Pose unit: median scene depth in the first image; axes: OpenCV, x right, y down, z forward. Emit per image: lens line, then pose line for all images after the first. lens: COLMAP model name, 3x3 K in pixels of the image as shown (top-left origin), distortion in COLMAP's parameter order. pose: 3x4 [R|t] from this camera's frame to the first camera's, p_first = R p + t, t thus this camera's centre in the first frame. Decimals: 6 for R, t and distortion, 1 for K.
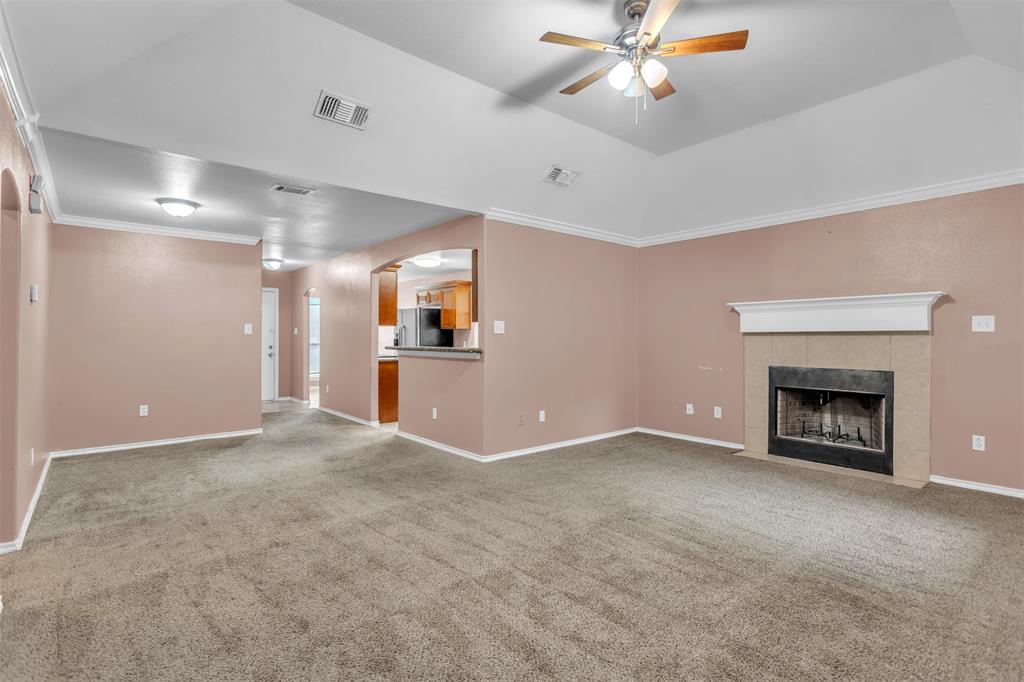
lens RADIAL K [[499.2, 0, 517.2], [0, 499.2, 333.6], [0, 0, 1]] dist [-0.001329, 0.000195]
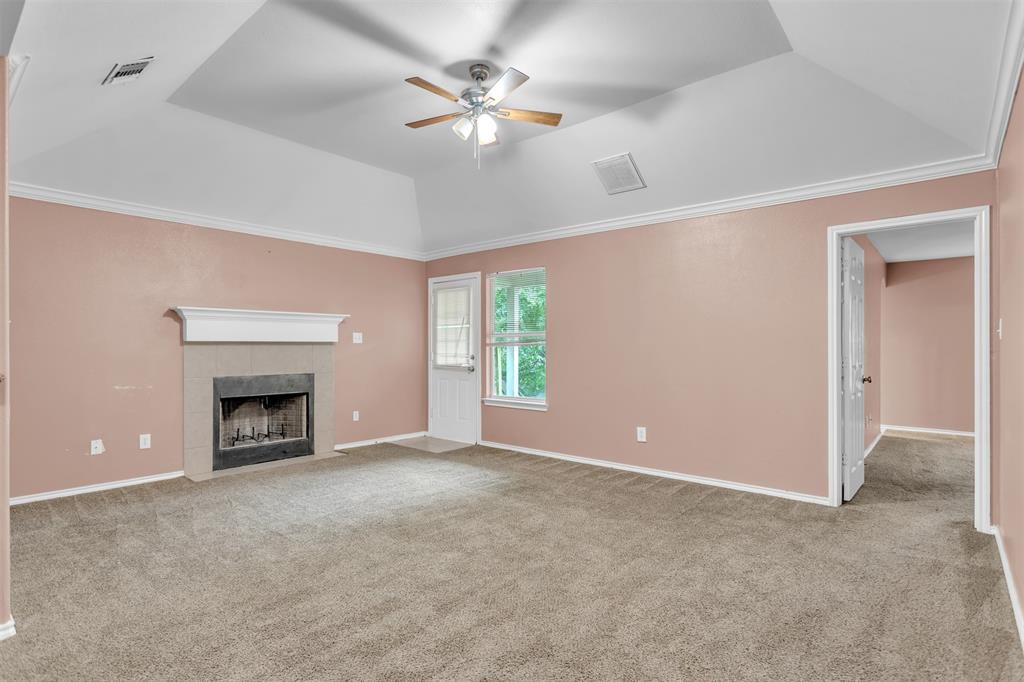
lens RADIAL K [[499.2, 0, 515.2], [0, 499.2, 345.0], [0, 0, 1]] dist [-0.001329, 0.000195]
pose [[-0.147852, 0.004734, 0.988998, -0.559501], [-0.006588, 0.999962, -0.005771, 0.006099], [-0.988988, -0.007369, -0.147815, 0.633620]]
